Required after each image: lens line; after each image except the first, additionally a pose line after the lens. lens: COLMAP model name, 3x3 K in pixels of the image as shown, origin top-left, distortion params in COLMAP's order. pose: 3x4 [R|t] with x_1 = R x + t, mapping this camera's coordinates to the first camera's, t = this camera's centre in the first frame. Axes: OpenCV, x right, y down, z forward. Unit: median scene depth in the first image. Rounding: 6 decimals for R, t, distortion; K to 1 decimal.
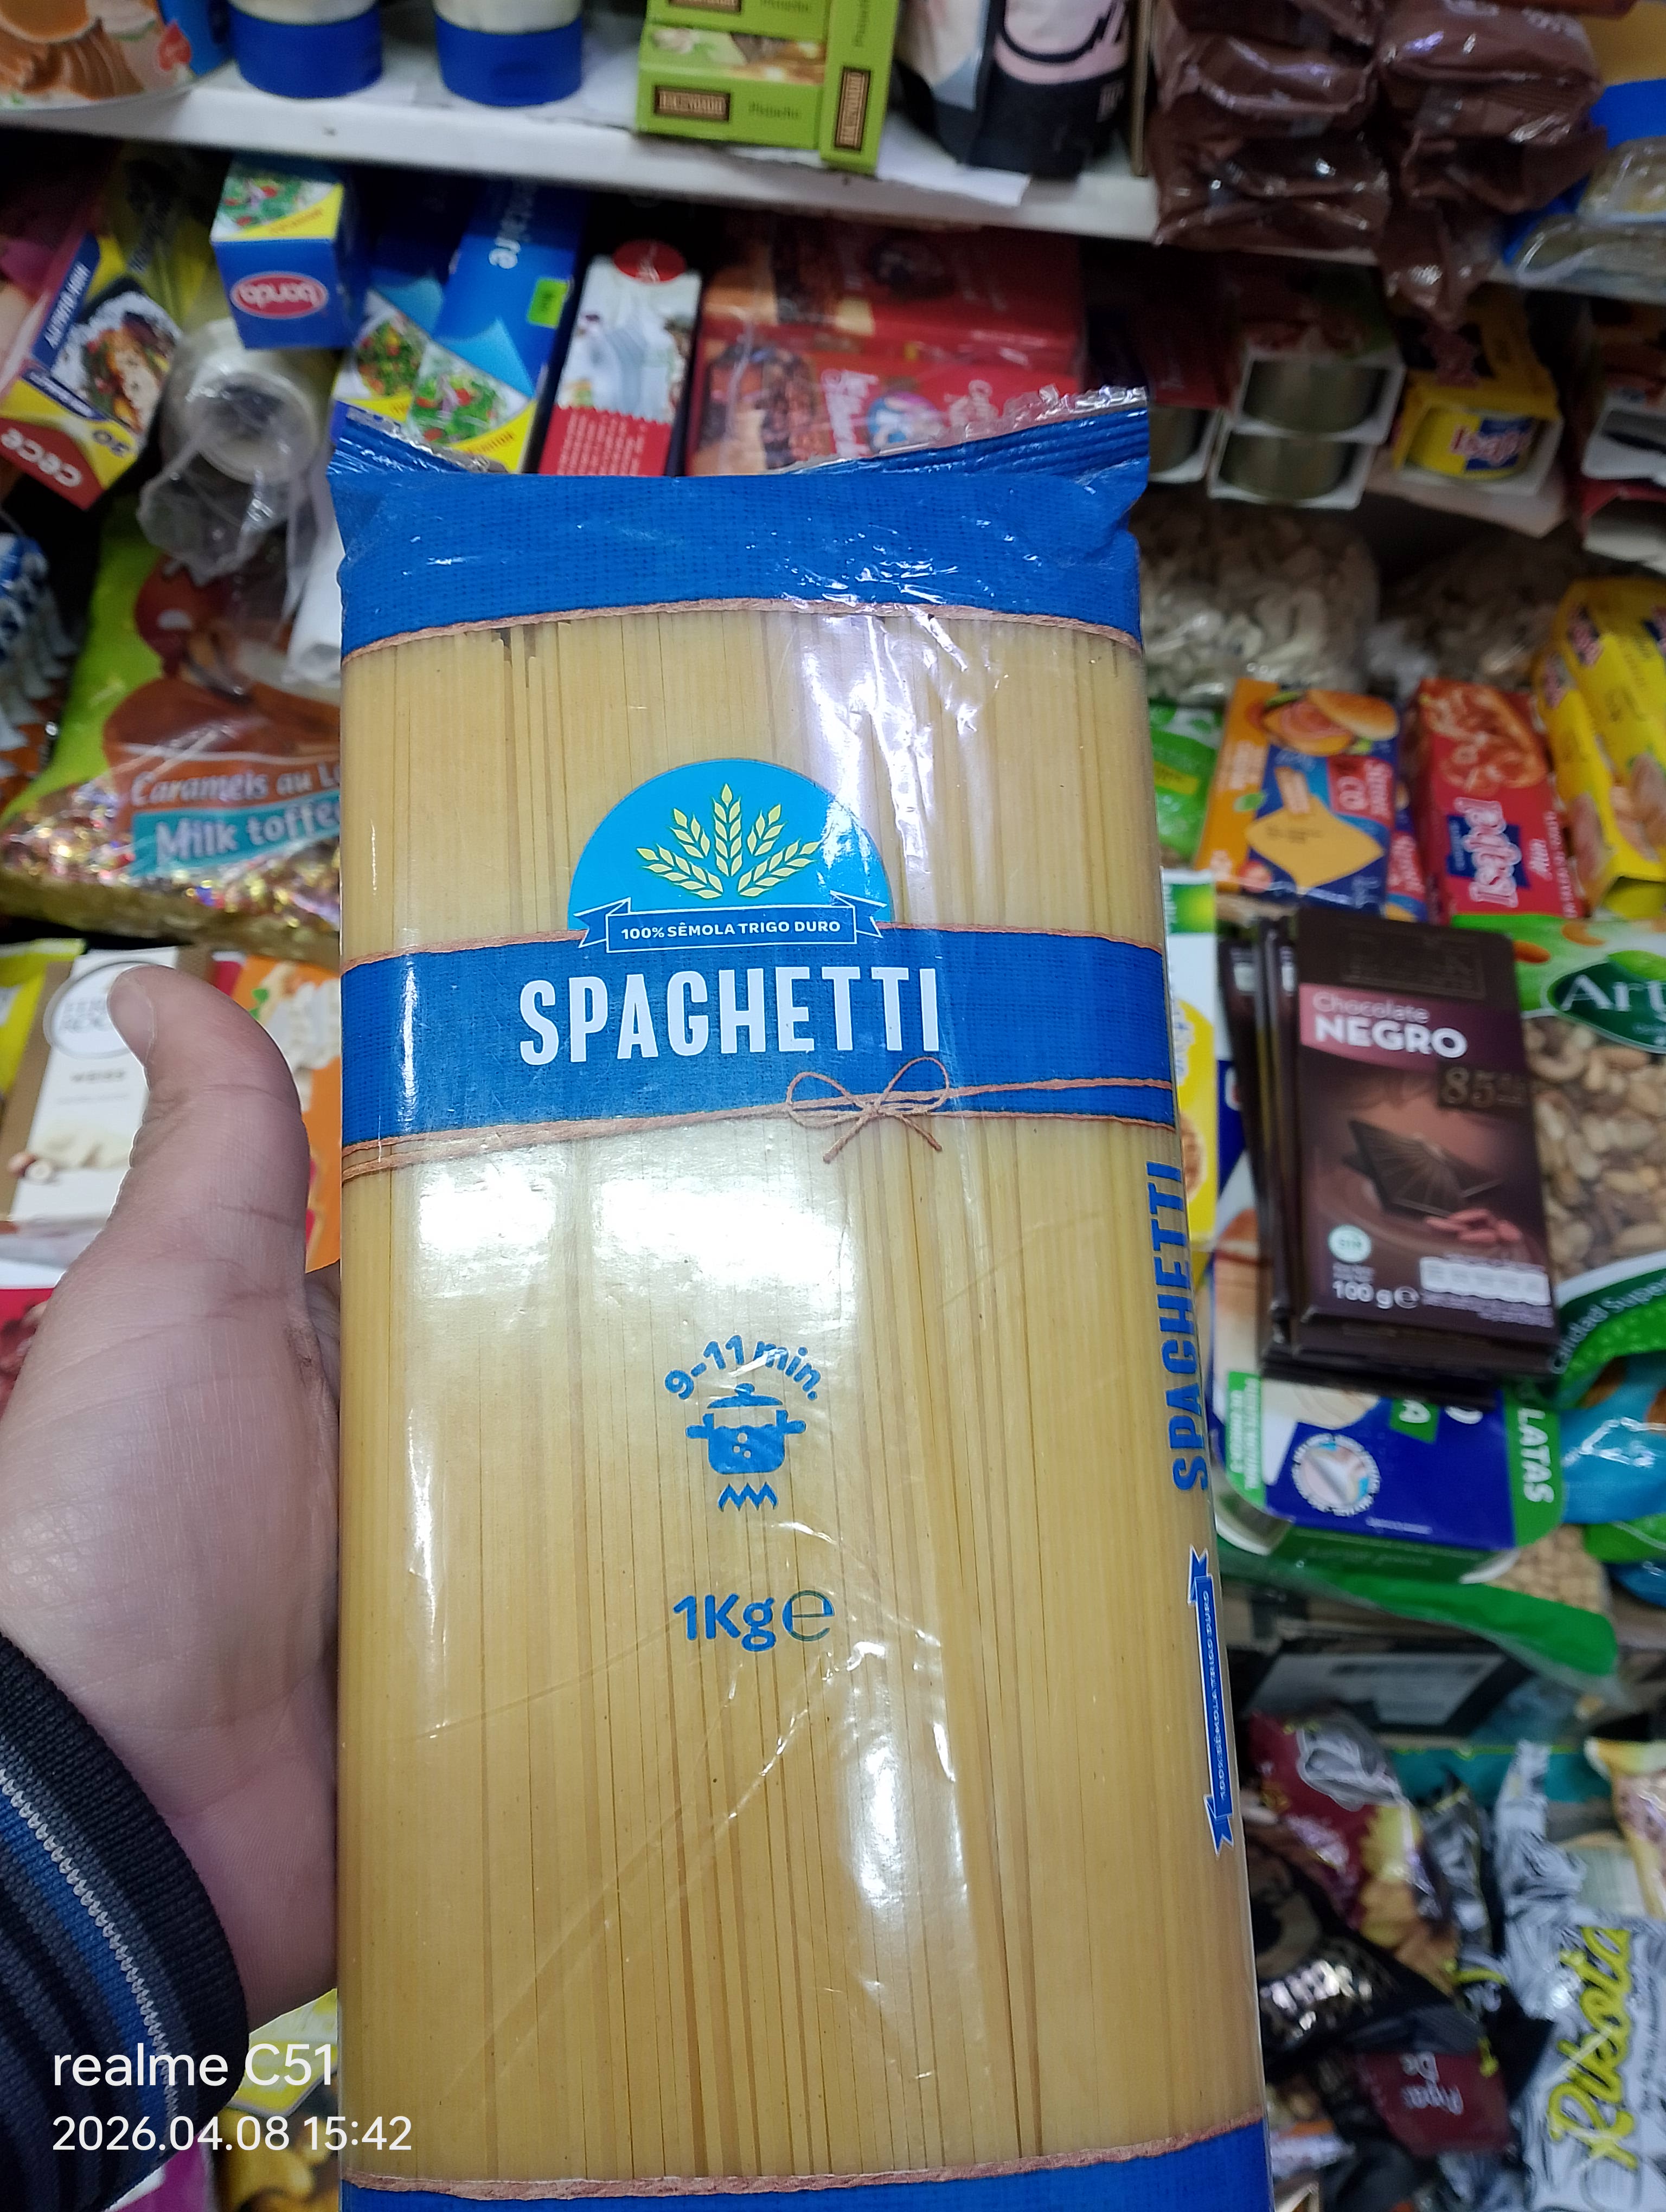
lens RADIAL K [[1837.9, 0, 833.0], [0, 1837.9, 1106.0], [0, 0, 1]] dist [-0.019302, -0.003582]
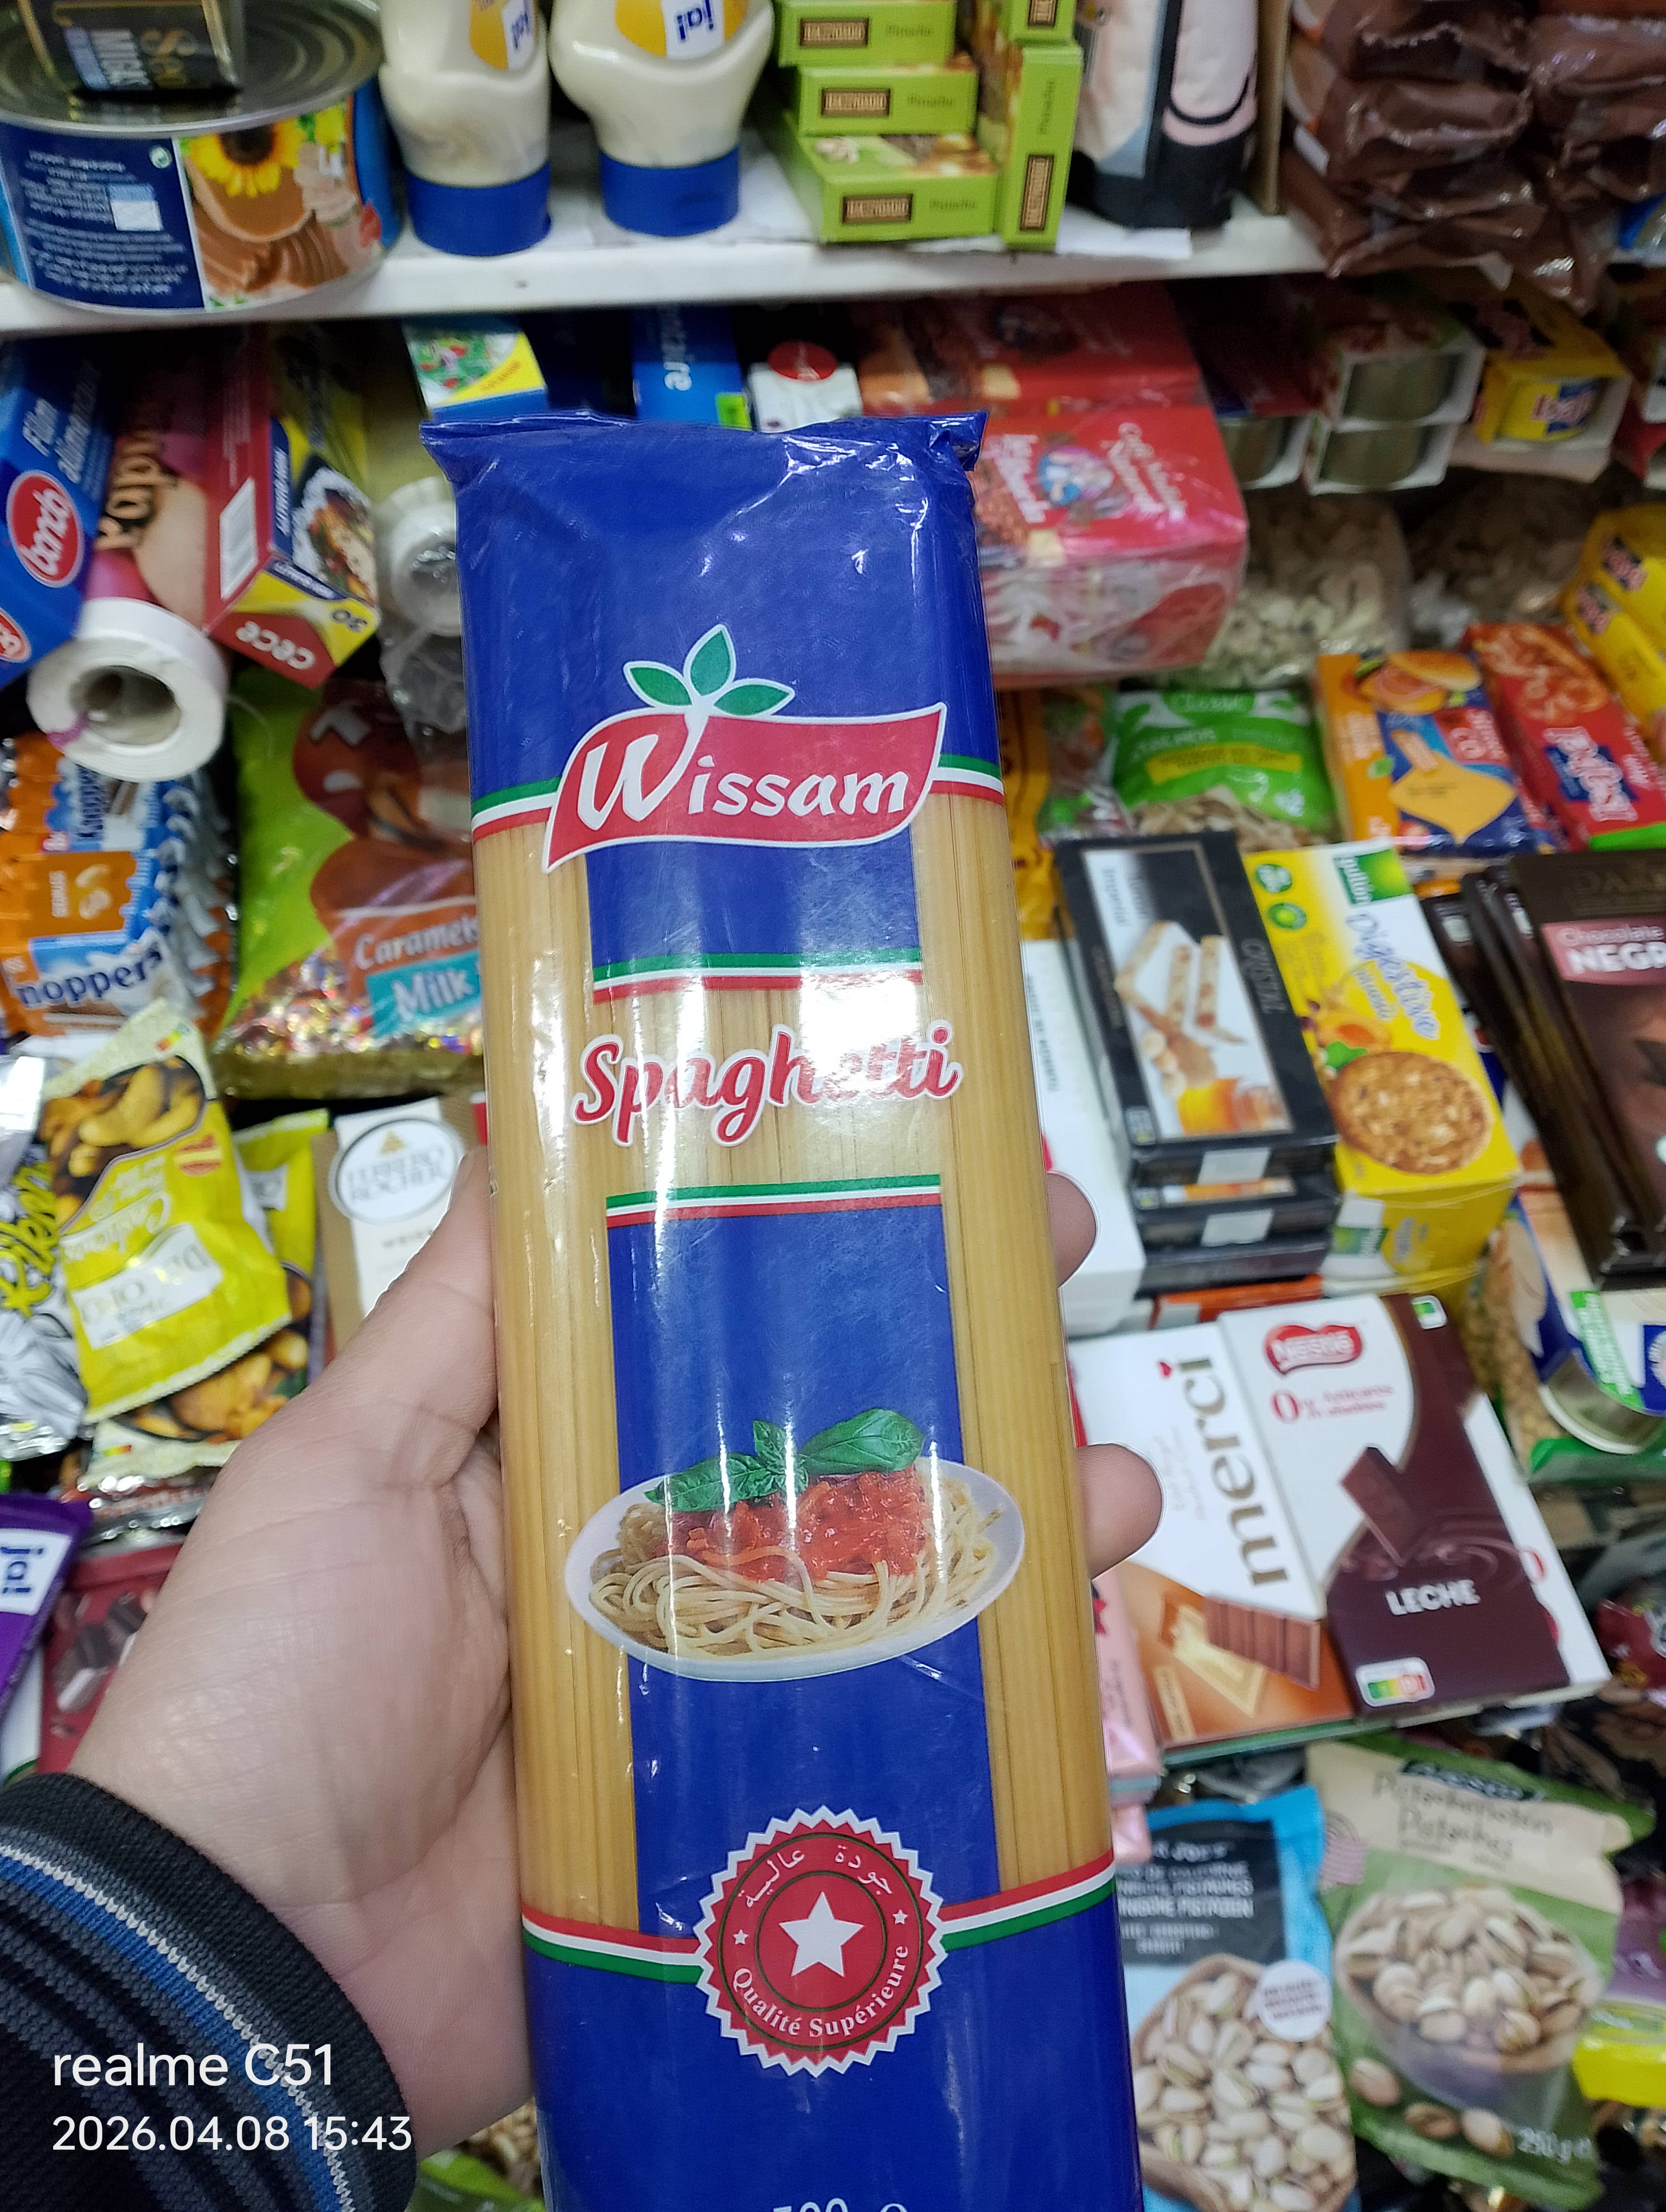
lens RADIAL K [[1815.3, 0, 833.0], [0, 1815.3, 1106.0], [0, 0, 1]] dist [-0.014751, -0.010392]
pose [[0.974138, -0.198774, 0.107440, -0.268053], [0.199317, 0.979918, 0.005775, -0.047751], [-0.106430, 0.015789, 0.994195, -0.015827]]
